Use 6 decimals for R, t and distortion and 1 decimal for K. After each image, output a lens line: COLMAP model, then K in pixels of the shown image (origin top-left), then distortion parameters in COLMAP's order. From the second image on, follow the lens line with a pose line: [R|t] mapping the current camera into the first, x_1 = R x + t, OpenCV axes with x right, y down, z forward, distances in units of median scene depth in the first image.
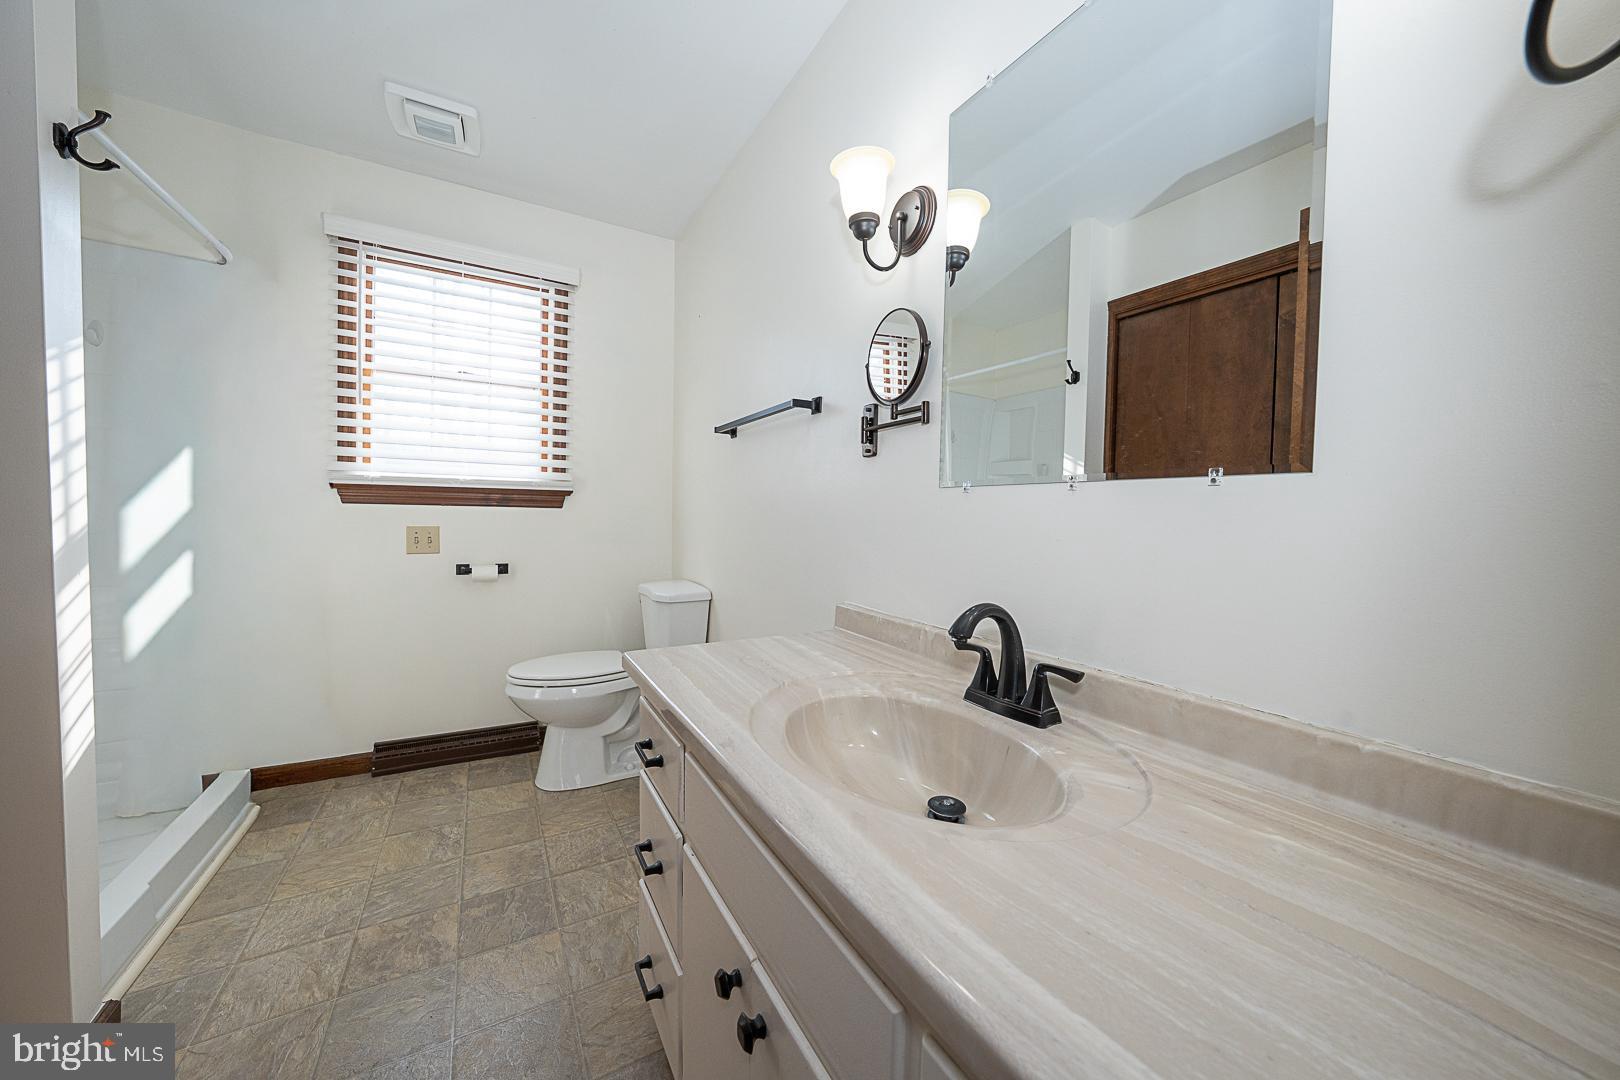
lens RADIAL K [[558.6, 0, 807.0], [0, 558.6, 534.5], [0, 0, 1]] dist [-0.019891, 0.003250]
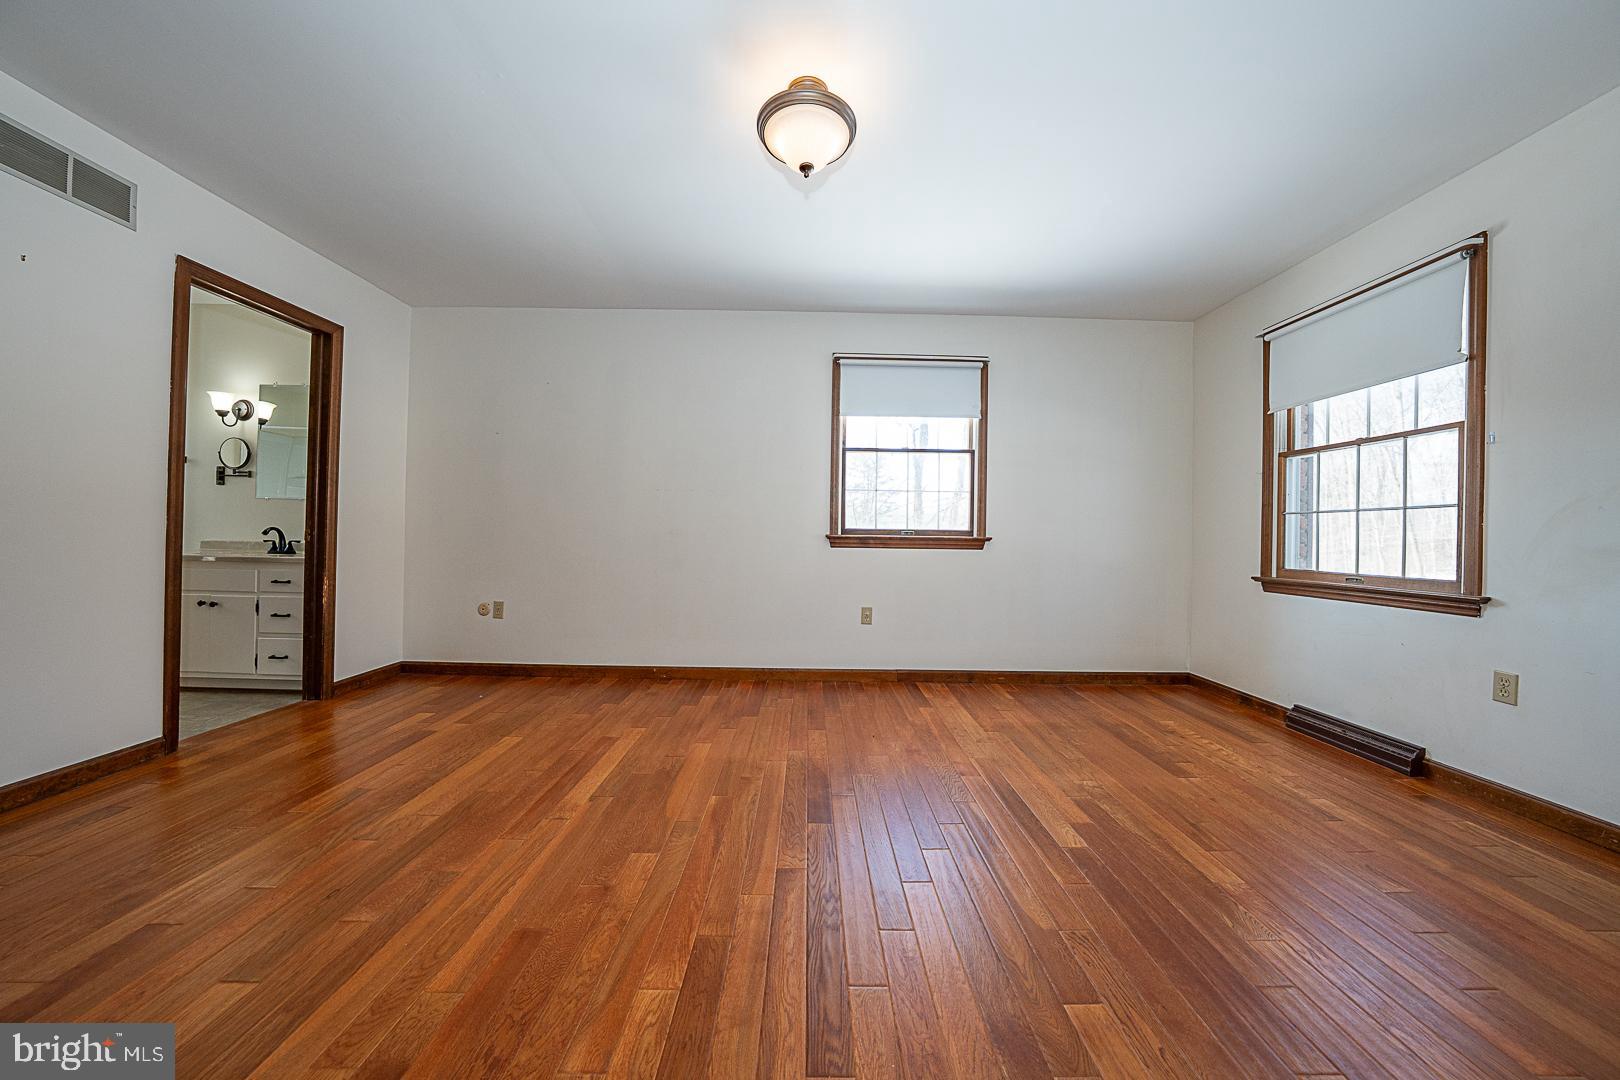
lens RADIAL K [[558.6, 0, 808.1], [0, 558.6, 532.4], [0, 0, 1]] dist [-0.019891, 0.003250]
pose [[0.493612, -0.007870, 0.869647, -0.918268], [0.020975, 0.999776, -0.002857, 0.192776], [-0.869430, 0.019651, 0.493666, -3.243072]]
